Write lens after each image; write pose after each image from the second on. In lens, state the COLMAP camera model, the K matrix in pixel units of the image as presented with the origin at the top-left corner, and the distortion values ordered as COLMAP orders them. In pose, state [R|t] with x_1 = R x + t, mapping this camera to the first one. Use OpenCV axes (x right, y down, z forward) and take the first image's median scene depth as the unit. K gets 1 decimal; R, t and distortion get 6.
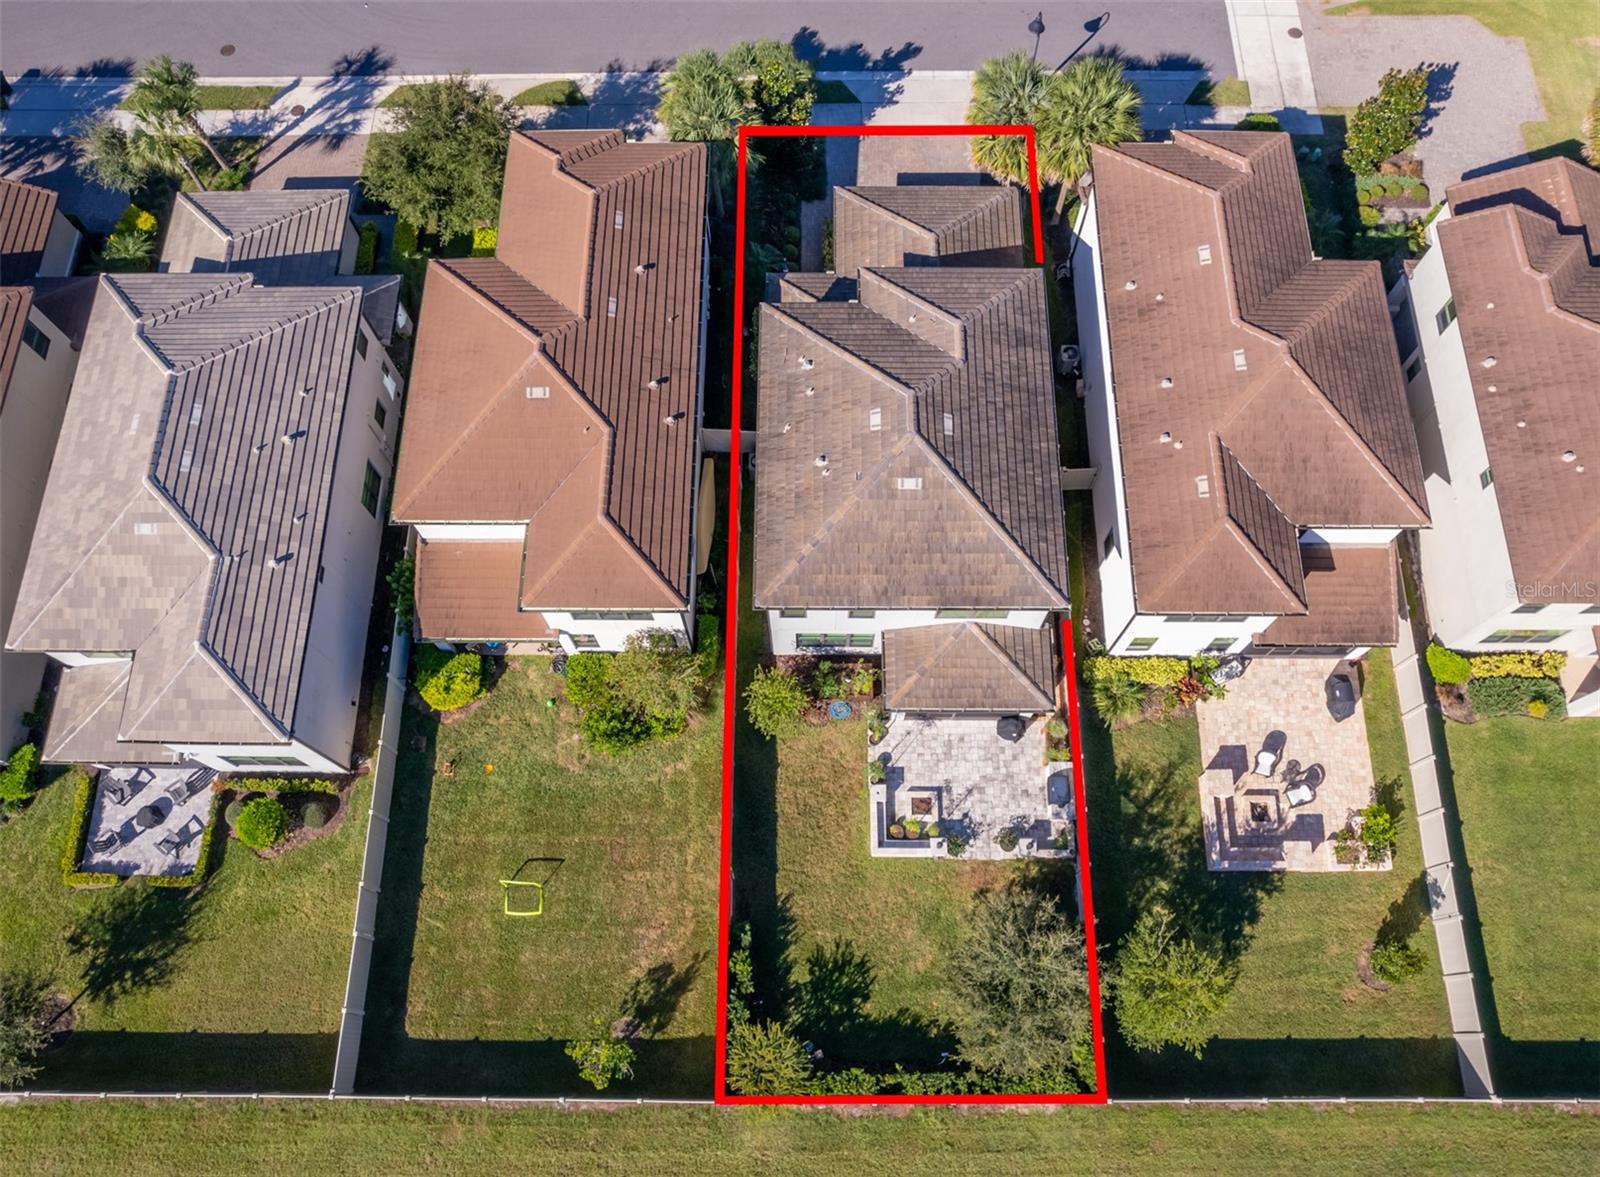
lens RADIAL K [[1287.1, 0, 804.8], [0, 1287.1, 584.8], [0, 0, 1]] dist [-0.062853, 0.001080]
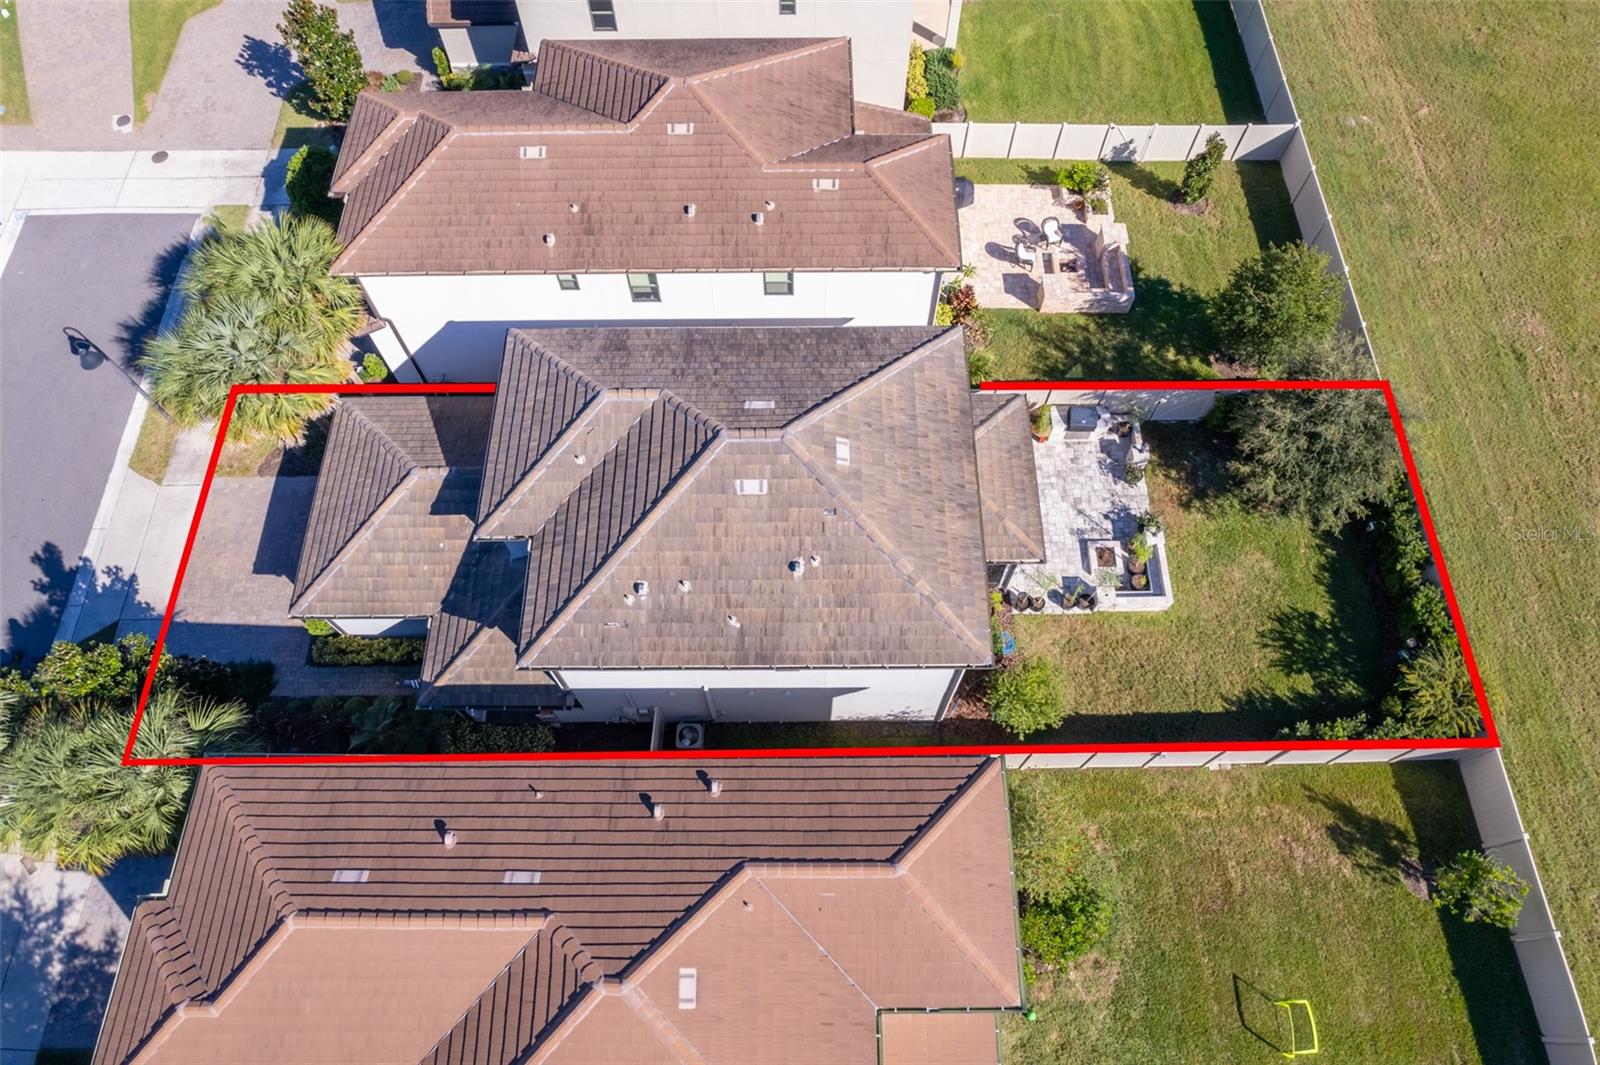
lens RADIAL K [[1023.8, 0, 806.6], [0, 1023.8, 538.1], [0, 0, 1]] dist [-0.083107, 0.069447]
pose [[-0.015649, -0.892828, 0.450125, -0.223747], [0.930593, 0.151654, 0.333162, -0.274381], [-0.365720, 0.424097, 0.828487, 0.482584]]
